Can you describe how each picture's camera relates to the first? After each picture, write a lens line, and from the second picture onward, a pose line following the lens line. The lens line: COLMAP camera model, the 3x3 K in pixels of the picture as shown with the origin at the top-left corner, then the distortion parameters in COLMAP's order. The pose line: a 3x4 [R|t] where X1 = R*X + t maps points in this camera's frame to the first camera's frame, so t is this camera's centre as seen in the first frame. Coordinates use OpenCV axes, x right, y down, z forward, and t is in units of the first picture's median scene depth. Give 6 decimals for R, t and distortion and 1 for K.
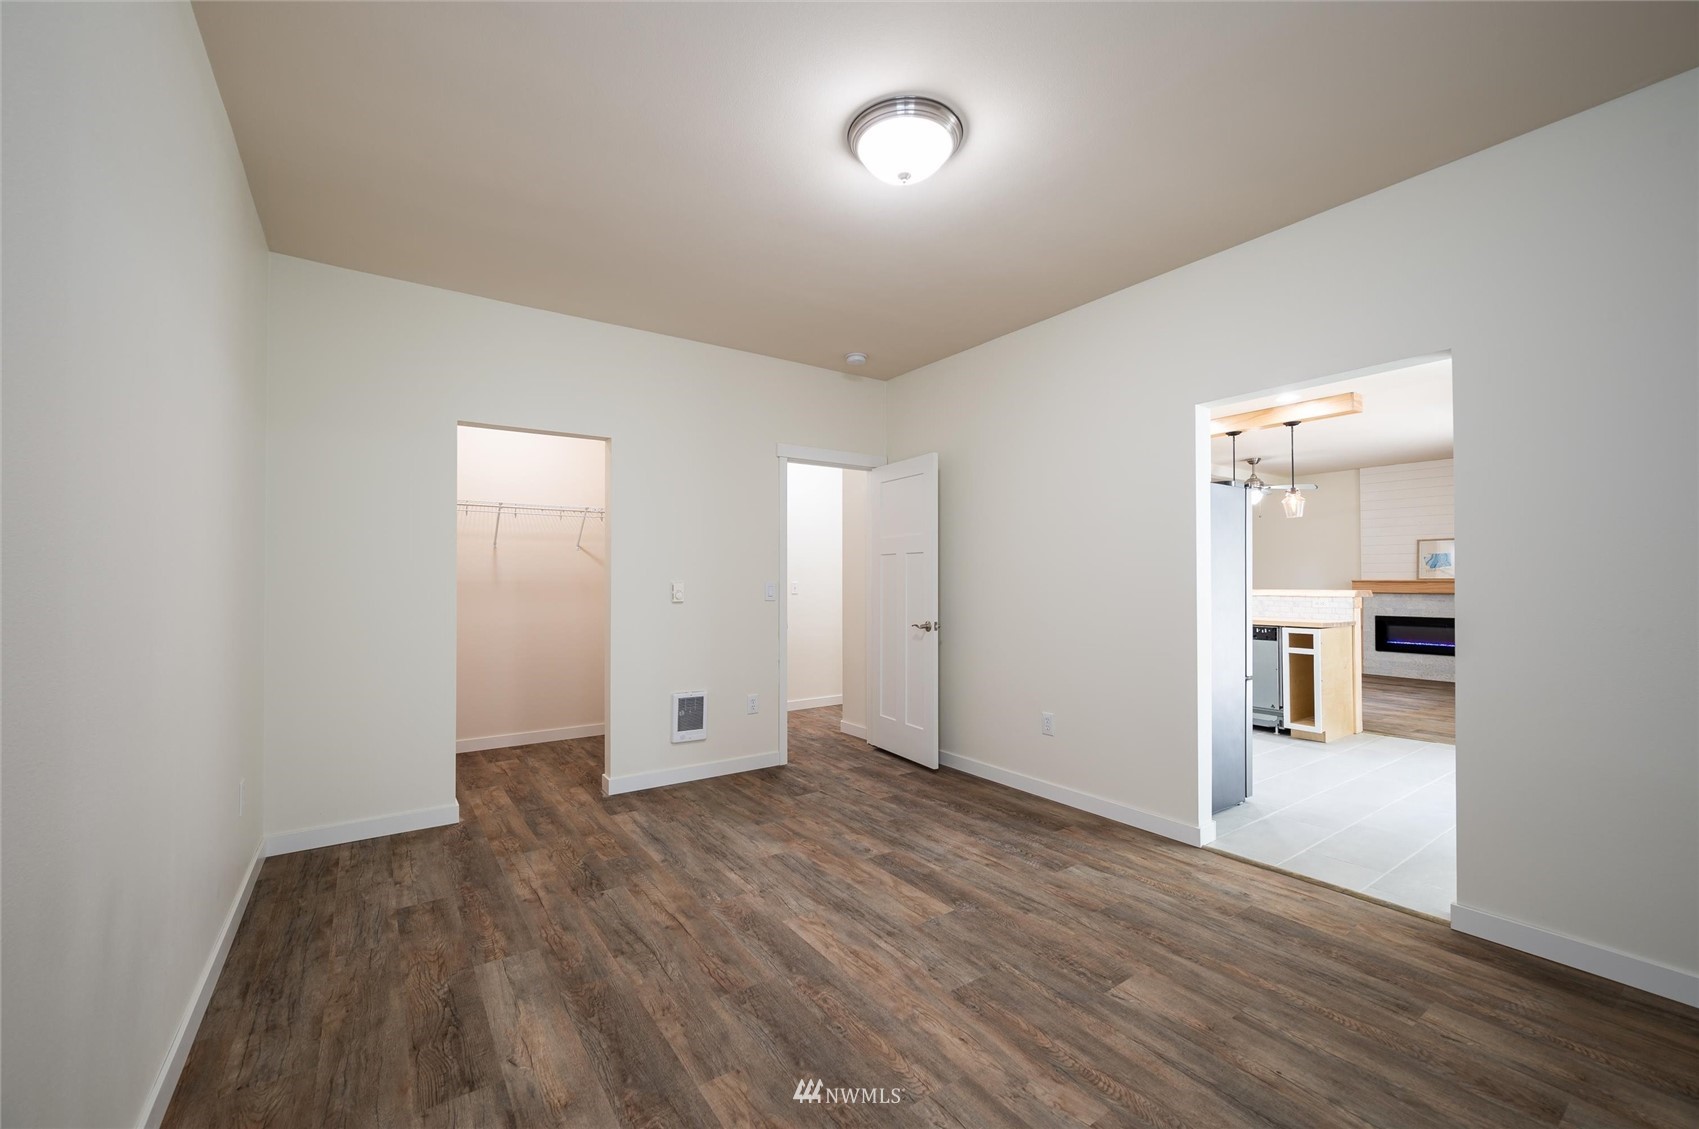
lens RADIAL K [[680.6, 0, 849.8], [0, 680.6, 571.4], [0, 0, 1]] dist [0.000155, 0.000438]
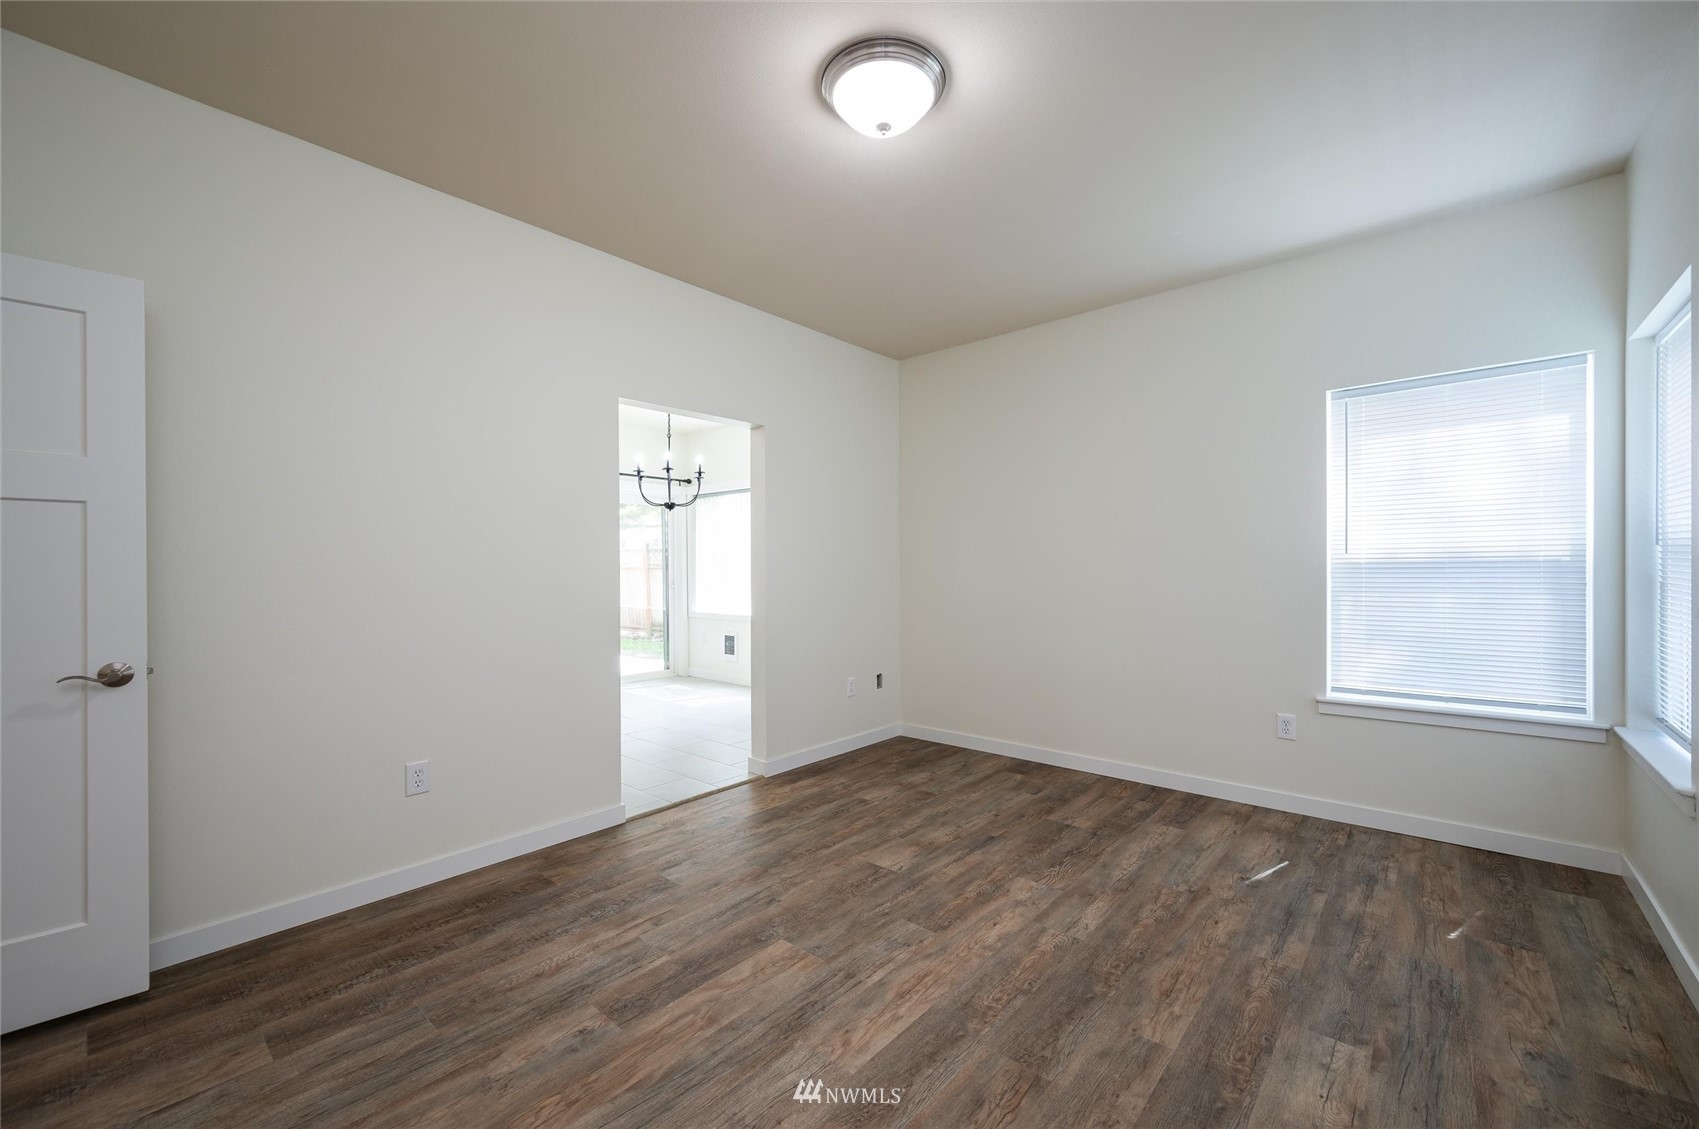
lens RADIAL K [[680.6, 0, 849.8], [0, 680.6, 571.4], [0, 0, 1]] dist [0.000155, 0.000438]
pose [[-0.238637, -0.004019, 0.971101, -0.762622], [-0.007944, 0.999966, 0.002186, 0.017311], [-0.971076, -0.007193, -0.238661, 1.188693]]
